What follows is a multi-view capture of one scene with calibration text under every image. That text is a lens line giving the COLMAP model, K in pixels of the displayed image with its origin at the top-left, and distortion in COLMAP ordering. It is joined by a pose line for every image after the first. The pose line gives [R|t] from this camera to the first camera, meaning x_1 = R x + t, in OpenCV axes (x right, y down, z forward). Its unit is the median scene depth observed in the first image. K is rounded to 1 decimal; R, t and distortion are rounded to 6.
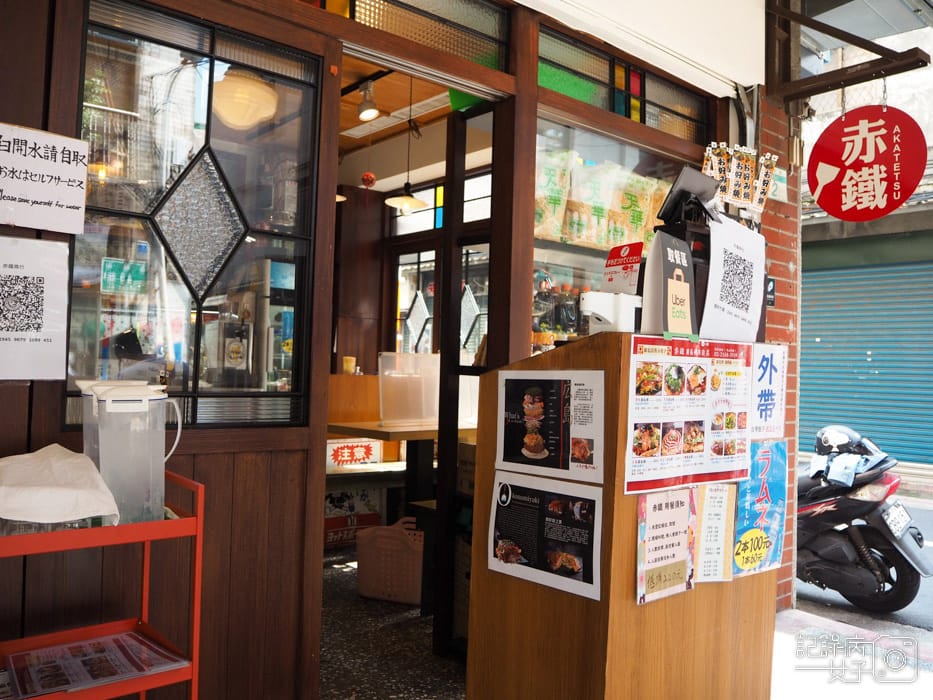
lens RADIAL K [[772.6, 0, 467.3], [0, 772.6, 348.8], [0, 0, 1]] dist [0.015969, -0.052176]
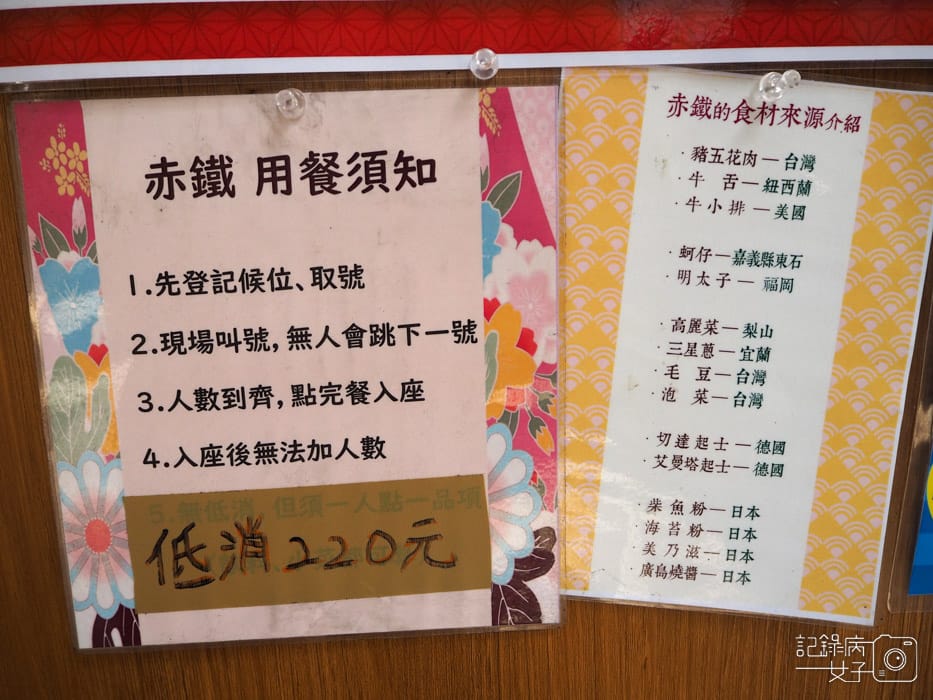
lens RADIAL K [[772.6, 0, 468.4], [0, 772.6, 348.6], [0, 0, 1]] dist [0.015969, -0.052176]
pose [[0.793577, 0.065539, -0.604930, 0.400345], [0.062303, 0.980204, 0.187930, 0.210031], [0.605272, -0.186826, 0.773784, 0.874506]]
